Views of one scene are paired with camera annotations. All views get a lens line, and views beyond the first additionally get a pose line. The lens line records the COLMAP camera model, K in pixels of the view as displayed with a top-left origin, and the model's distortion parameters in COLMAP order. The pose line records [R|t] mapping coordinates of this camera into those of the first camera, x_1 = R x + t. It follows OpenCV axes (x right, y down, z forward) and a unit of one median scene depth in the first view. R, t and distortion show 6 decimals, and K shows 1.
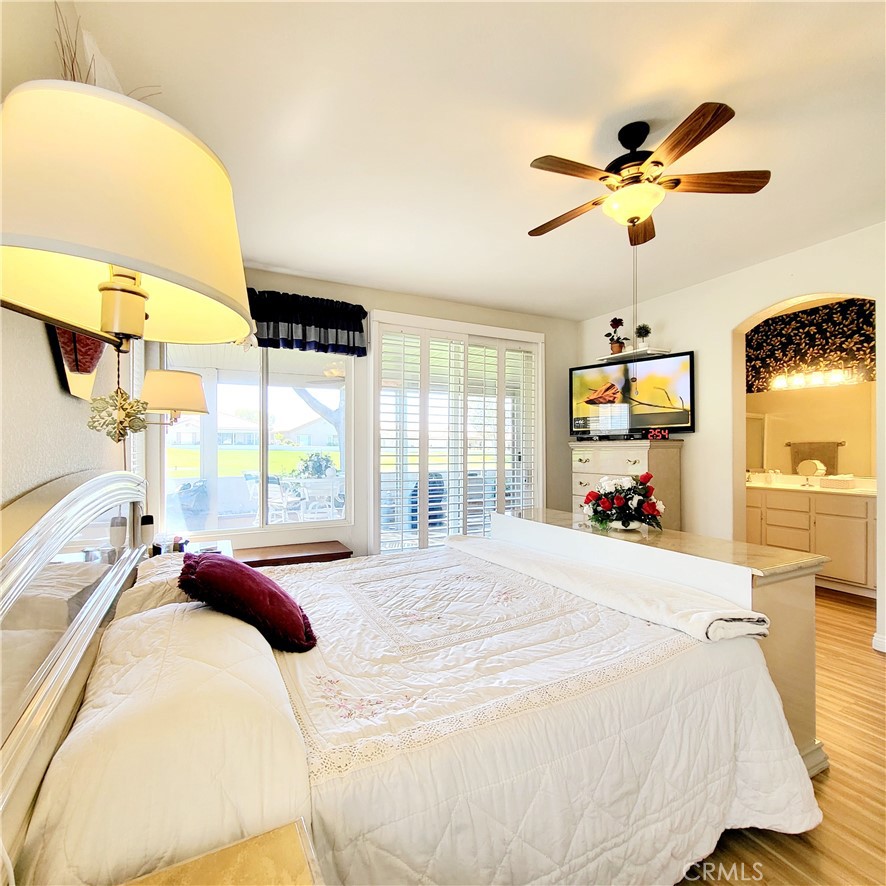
lens RADIAL K [[465.6, 0, 438.6], [0, 465.6, 444.4], [0, 0, 1]] dist [0.008173, -0.002588]
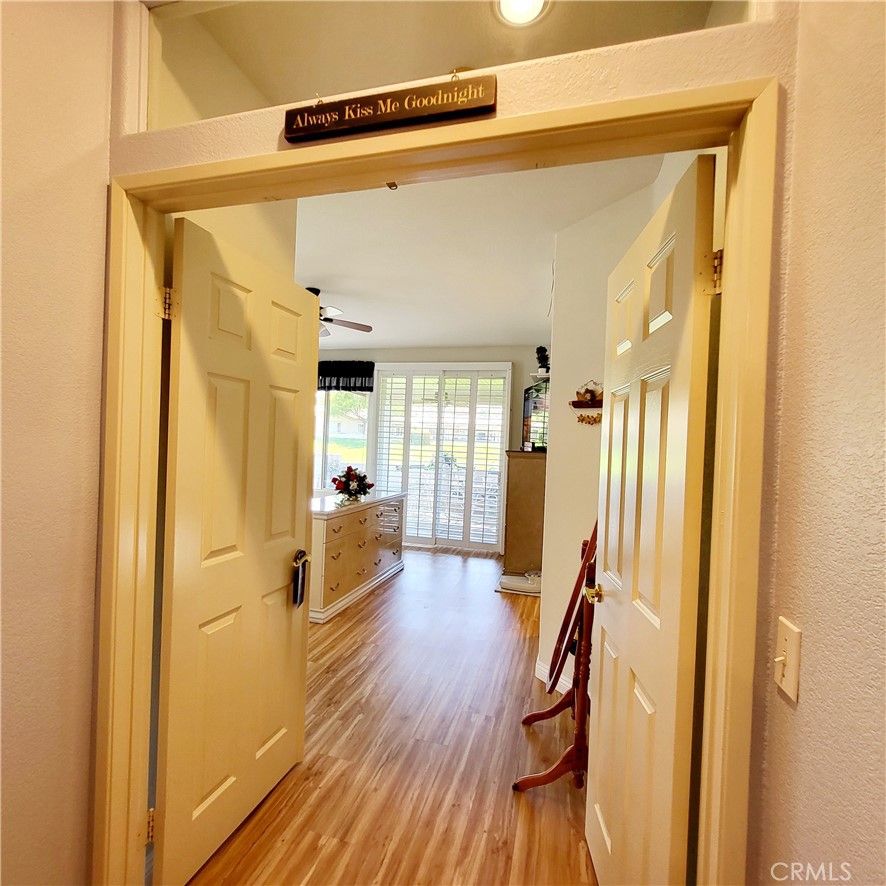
lens RADIAL K [[465.6, 0, 439.4], [0, 465.6, 443.6], [0, 0, 1]] dist [0.008173, -0.002588]
pose [[0.730471, 0.036773, -0.681953, 1.163642], [-0.042544, 0.999060, 0.008302, -0.032690], [0.681617, 0.022948, 0.731349, -0.028329]]
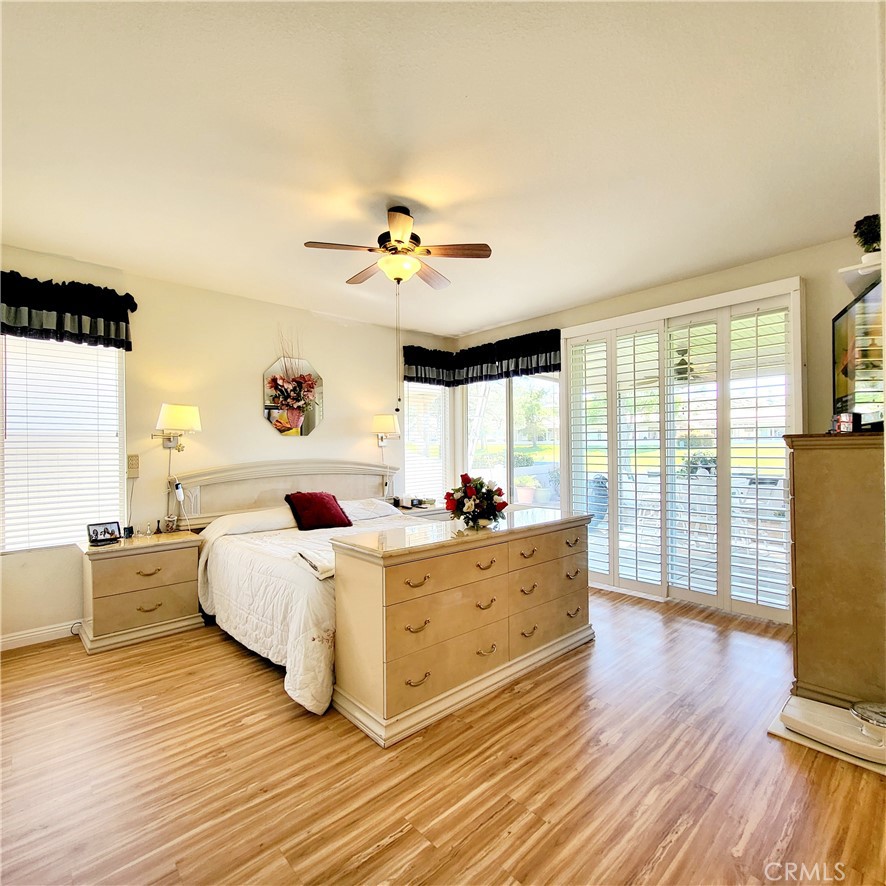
lens RADIAL K [[465.6, 0, 436.1], [0, 465.6, 444.7], [0, 0, 1]] dist [0.008173, -0.002588]
pose [[0.254609, -0.006416, -0.967023, 0.922476], [0.015661, 0.999874, -0.002511, -0.004406], [0.966917, -0.014505, 0.254678, 0.406408]]
